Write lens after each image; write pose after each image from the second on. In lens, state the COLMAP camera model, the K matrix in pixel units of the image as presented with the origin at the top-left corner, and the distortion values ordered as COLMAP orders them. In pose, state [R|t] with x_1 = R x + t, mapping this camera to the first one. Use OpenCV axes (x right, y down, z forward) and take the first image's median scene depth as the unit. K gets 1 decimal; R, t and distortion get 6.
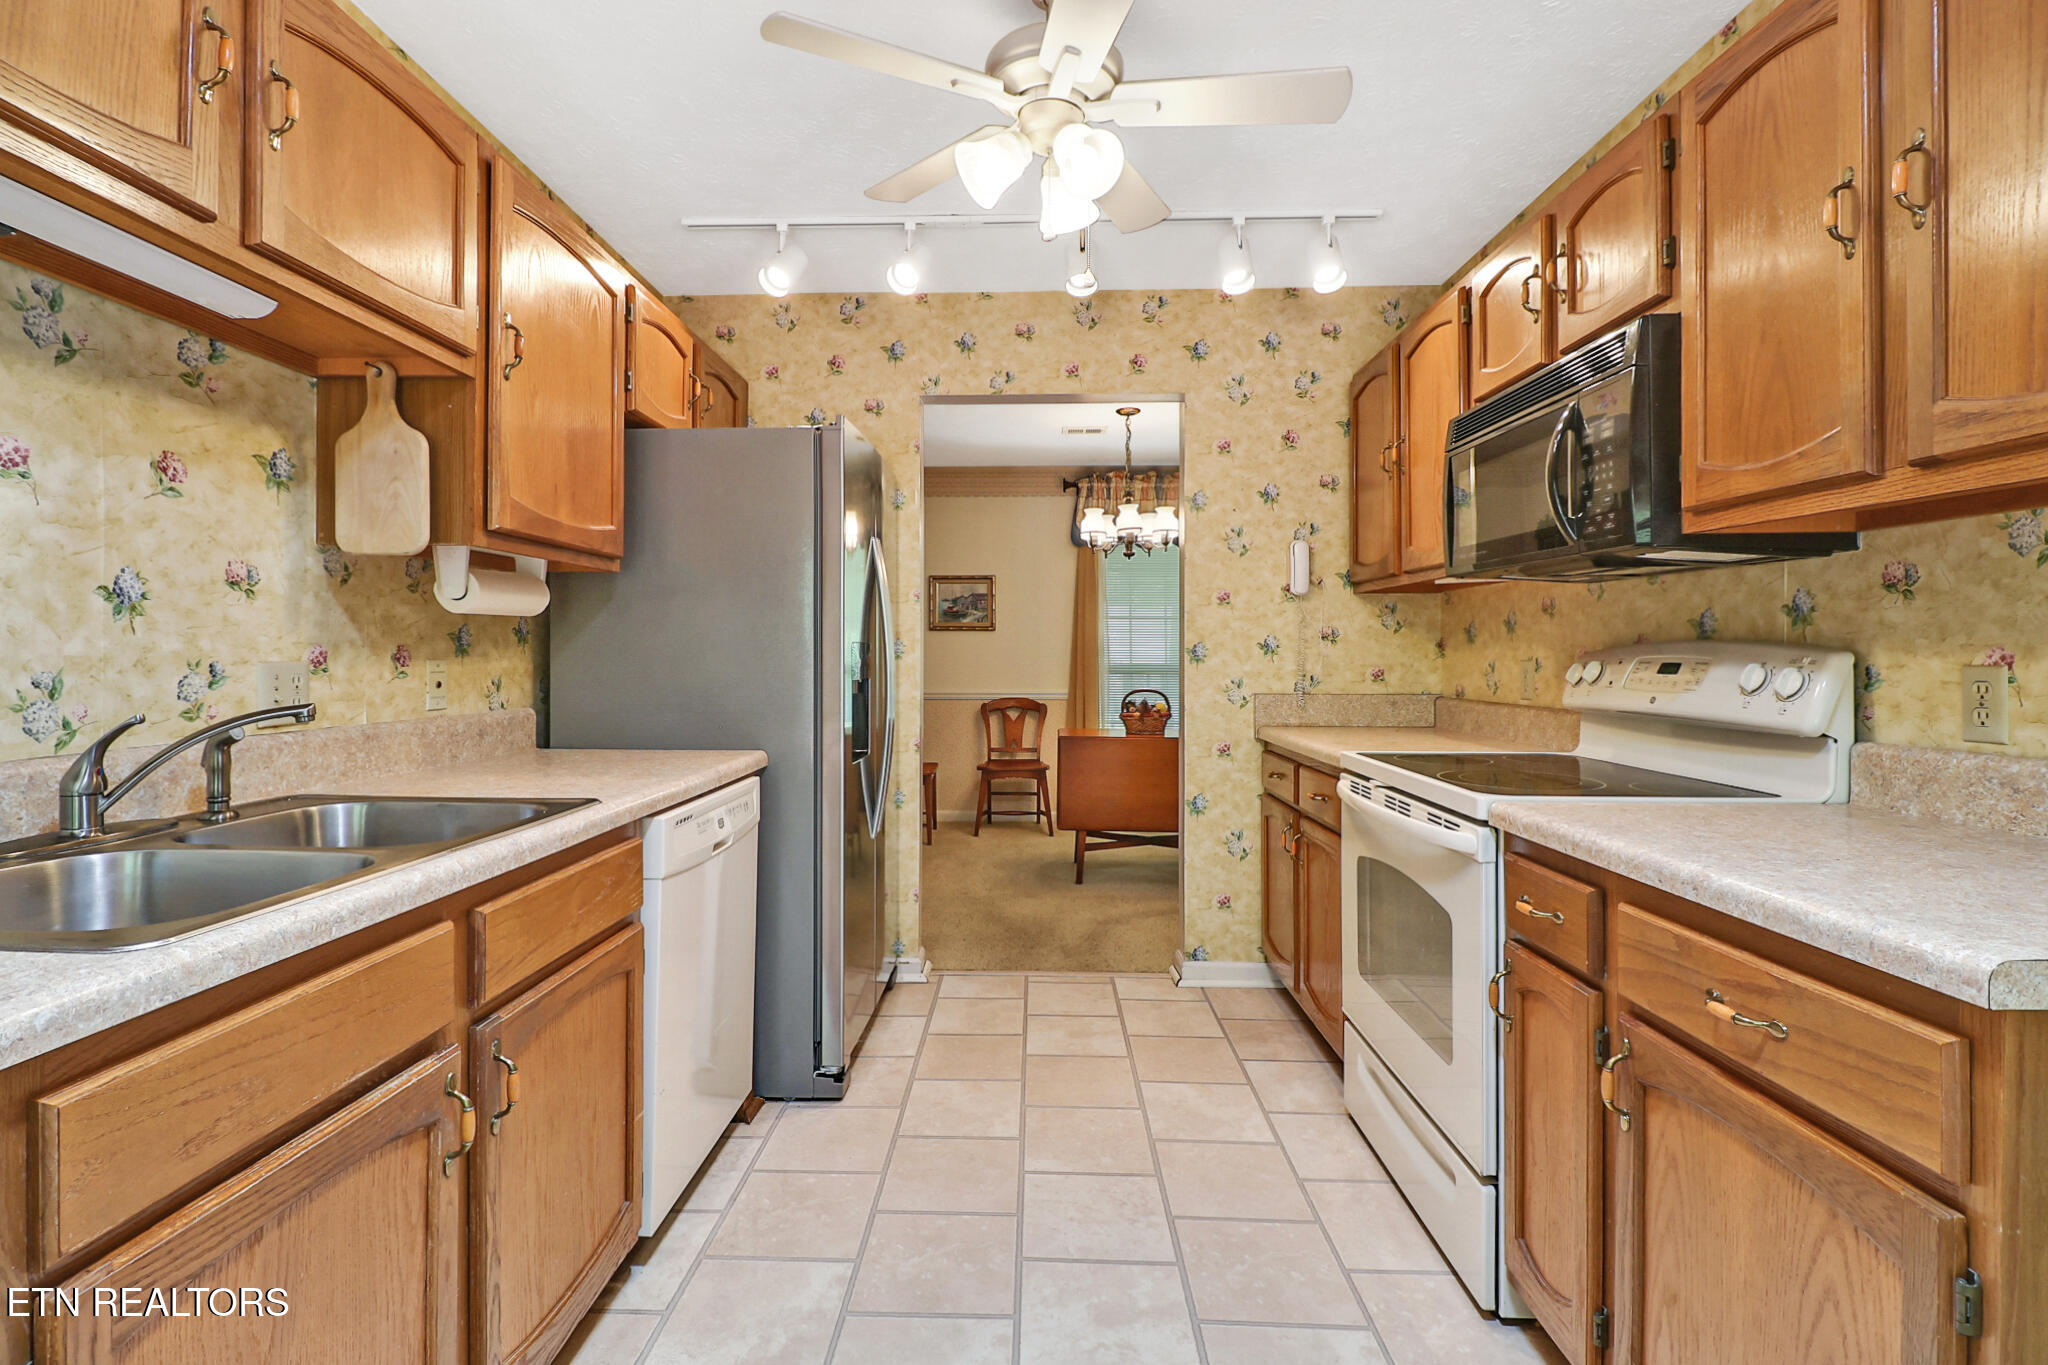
lens RADIAL K [[944.7, 0, 994.1], [0, 944.7, 651.7], [0, 0, 1]] dist [0.000130, -0.007203]
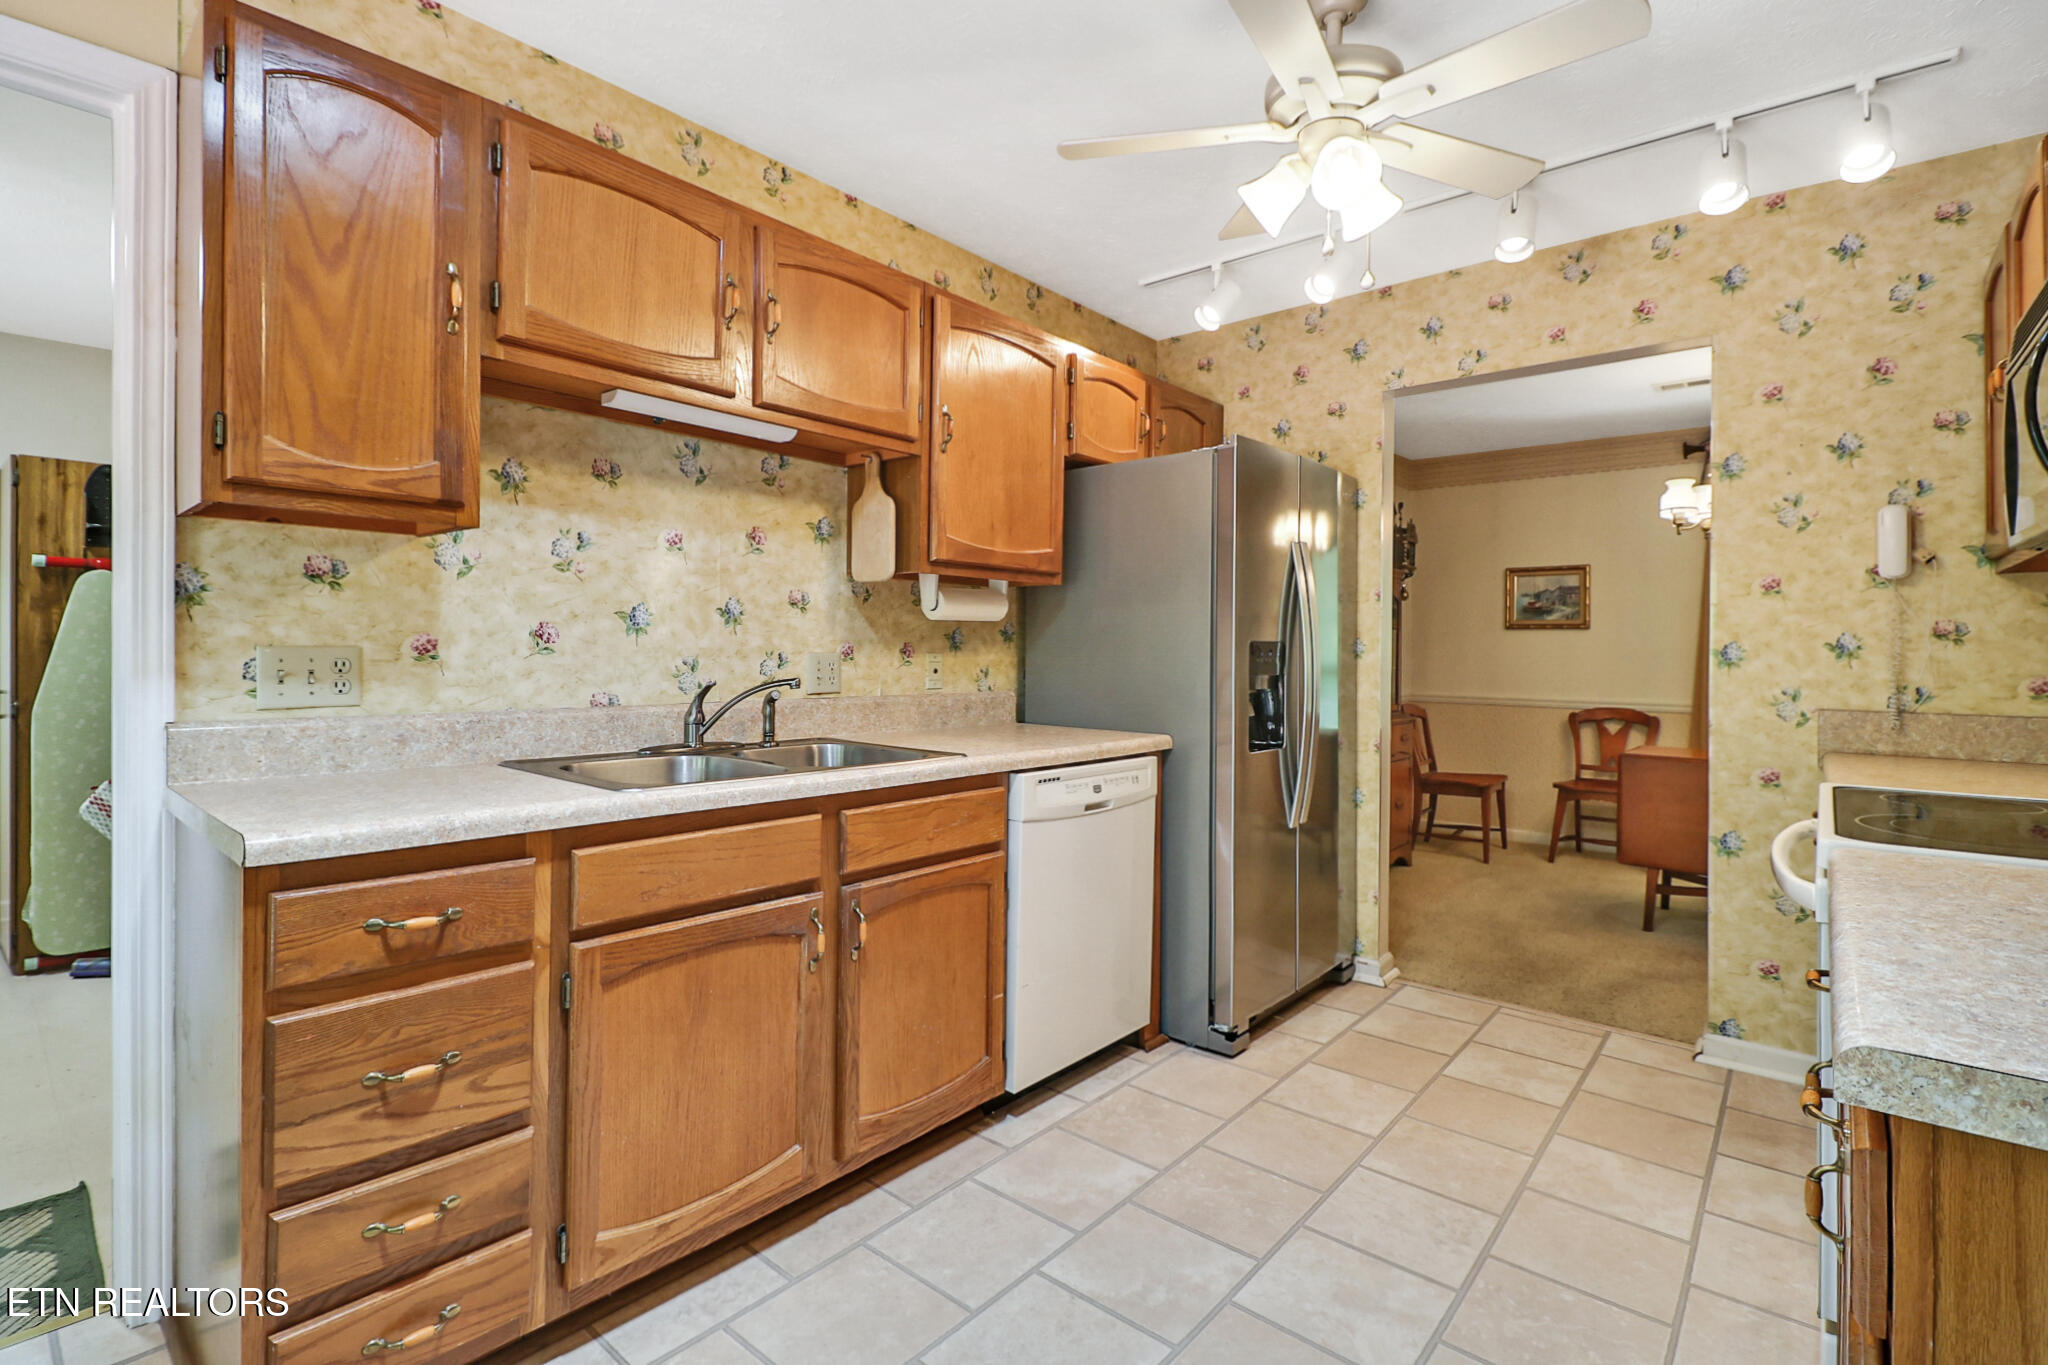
lens RADIAL K [[944.7, 0, 1001.1], [0, 944.7, 657.3], [0, 0, 1]] dist [0.000130, -0.007203]
pose [[0.777245, 0.011247, -0.629097, 0.376472], [-0.007979, 0.999936, 0.008018, 0.002533], [0.629147, -0.001212, 0.777285, -0.026775]]
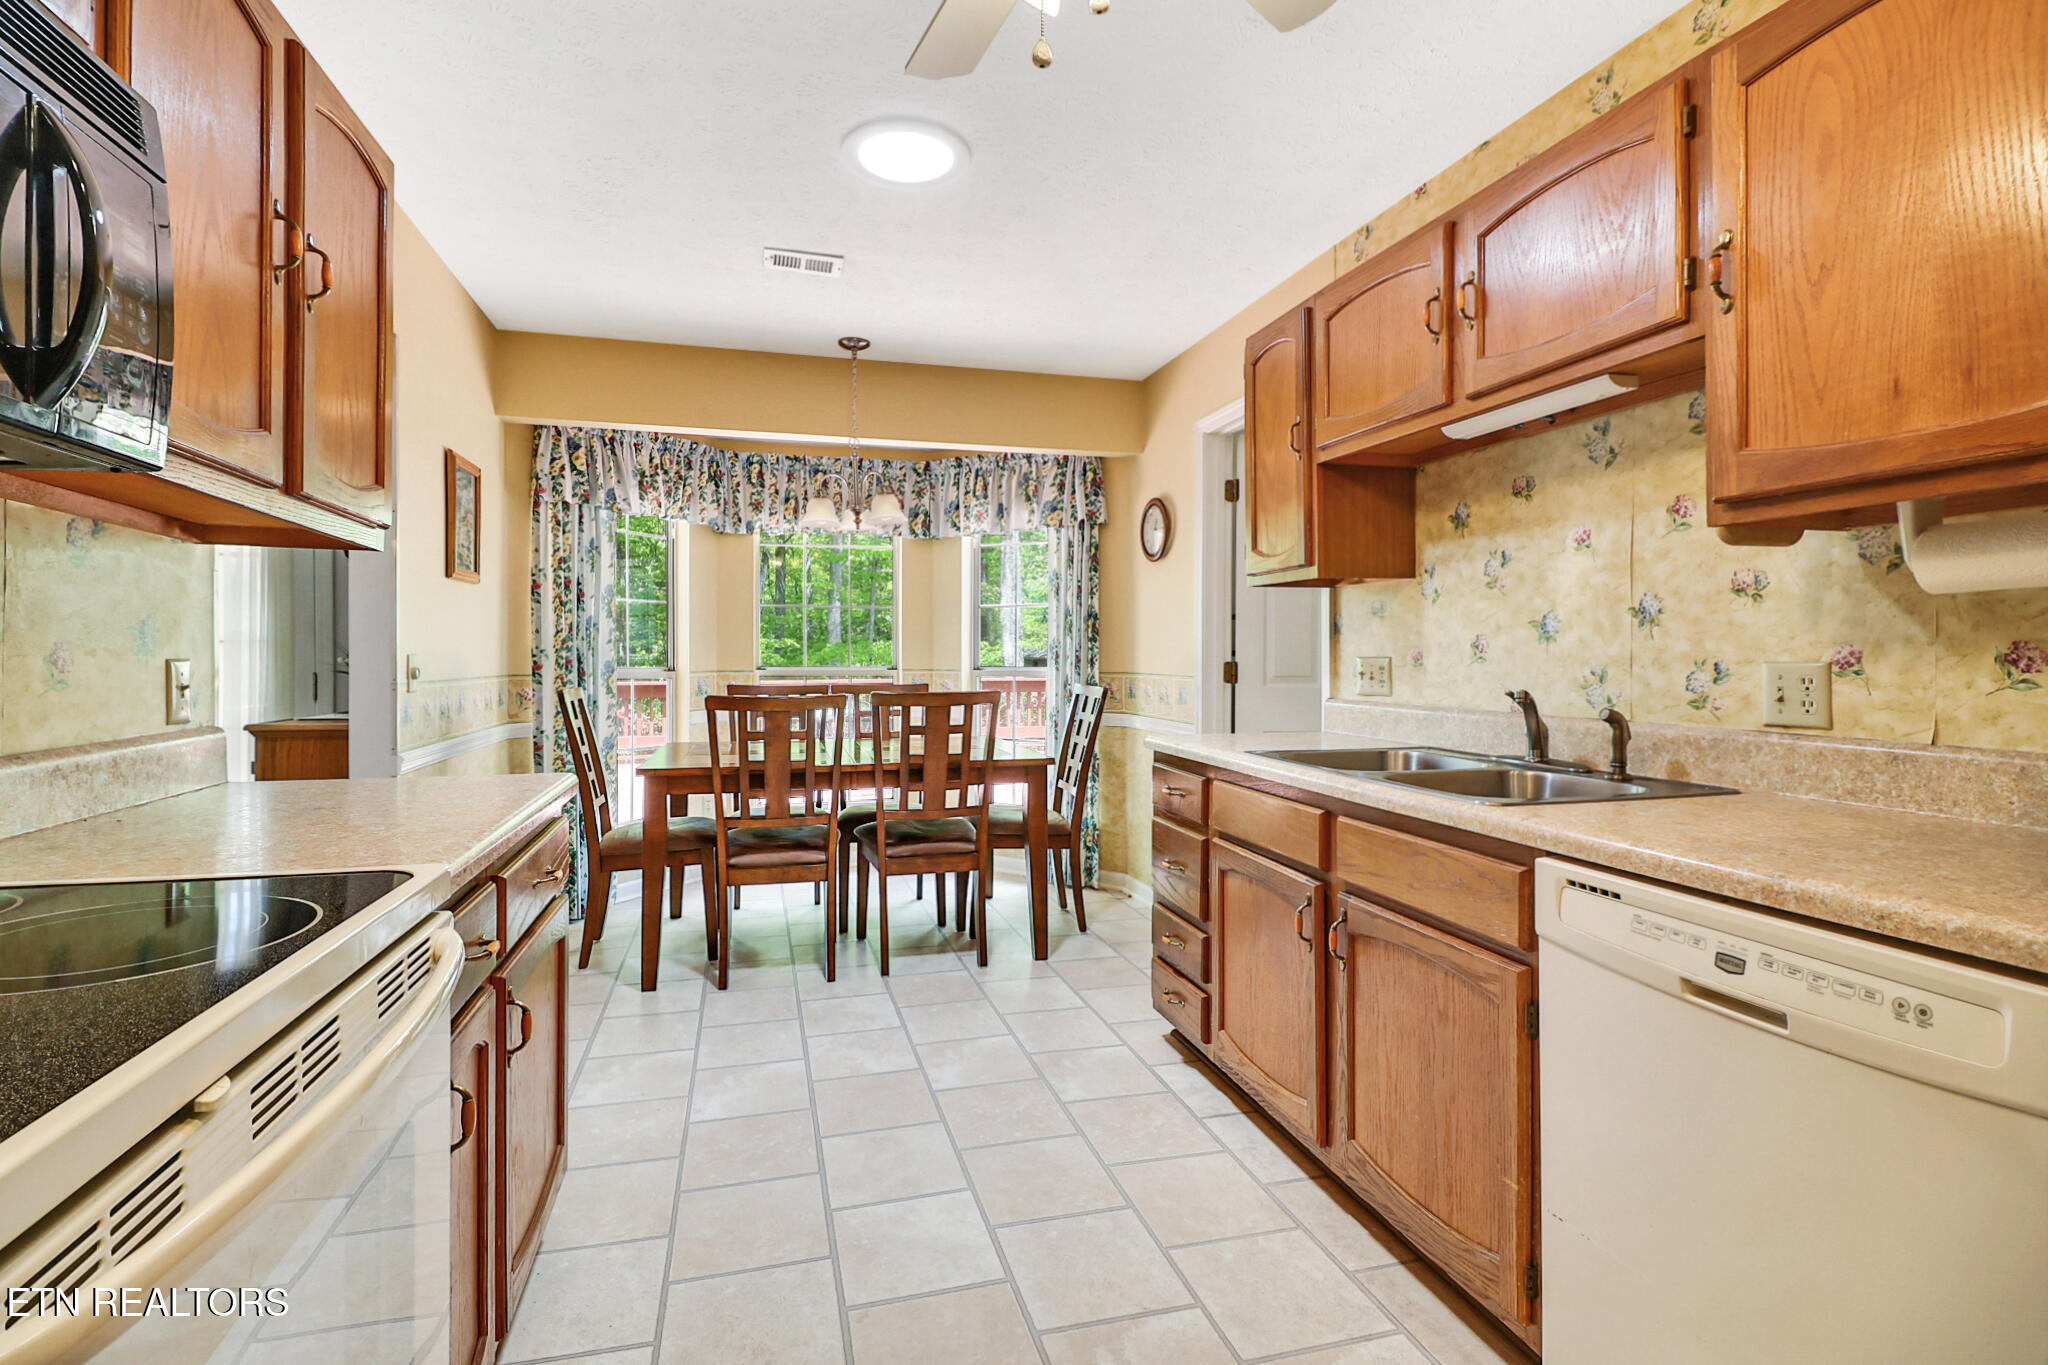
lens RADIAL K [[944.7, 0, 1030.5], [0, 944.7, 654.0], [0, 0, 1]] dist [0.000130, -0.007203]
pose [[-0.947816, -0.006041, -0.318762, 0.258284], [-0.004805, 0.999978, -0.004663, 0.008716], [0.318783, -0.002888, -0.947823, 1.372791]]
